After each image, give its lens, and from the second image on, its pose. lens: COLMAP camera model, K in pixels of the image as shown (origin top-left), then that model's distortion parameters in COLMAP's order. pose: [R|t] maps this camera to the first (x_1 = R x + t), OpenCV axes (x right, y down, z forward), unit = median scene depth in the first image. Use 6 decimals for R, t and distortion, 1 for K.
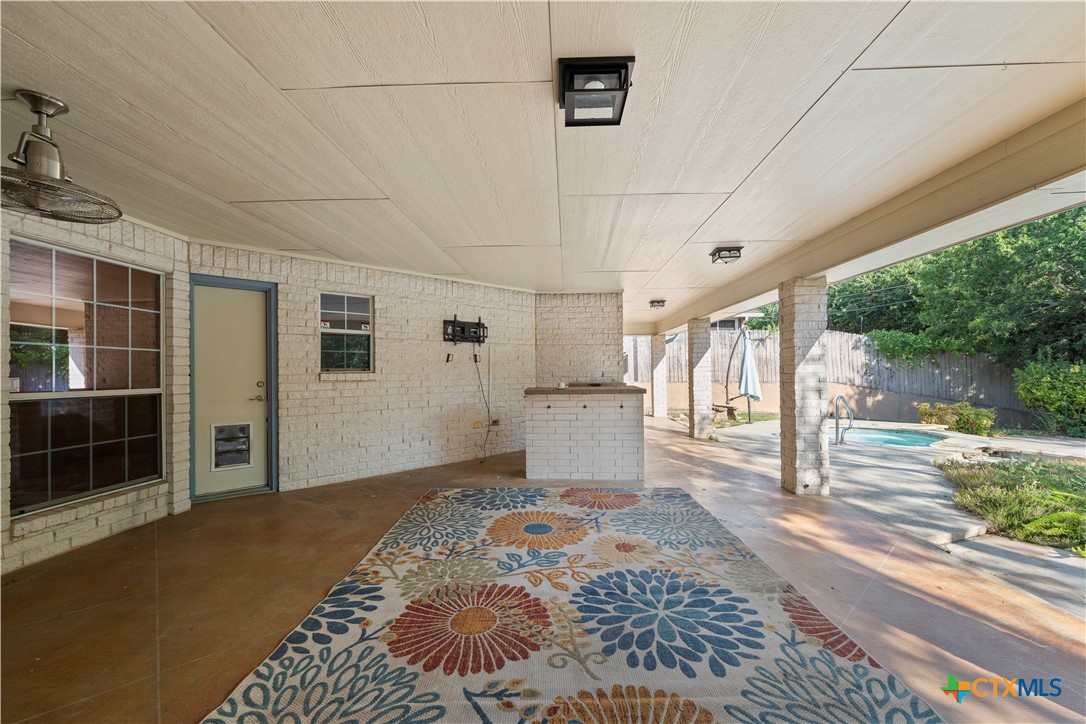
lens RADIAL K [[432.9, 0, 546.5], [0, 432.9, 369.6], [0, 0, 1]] dist [-0.003663, -0.000444]
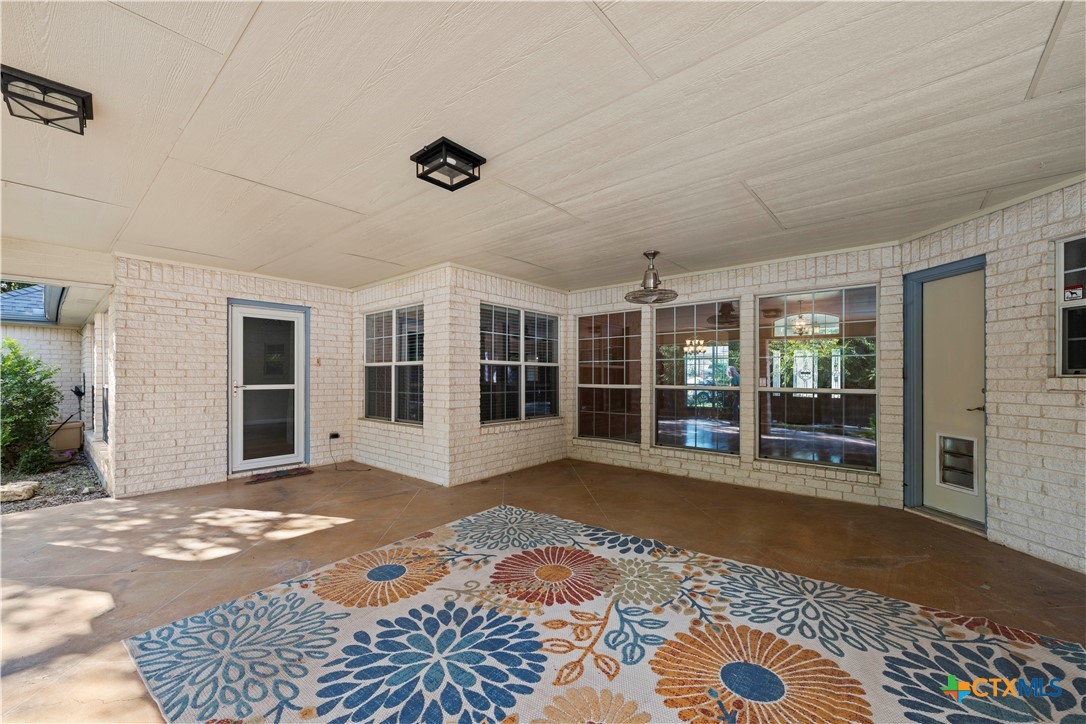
lens RADIAL K [[432.9, 0, 546.5], [0, 432.9, 369.6], [0, 0, 1]] dist [-0.003663, -0.000444]
pose [[-0.612371, -0.004864, -0.790556, 0.678019], [0.004795, 0.999940, -0.009867, 0.000761], [0.790556, -0.009833, -0.612311, 1.415274]]
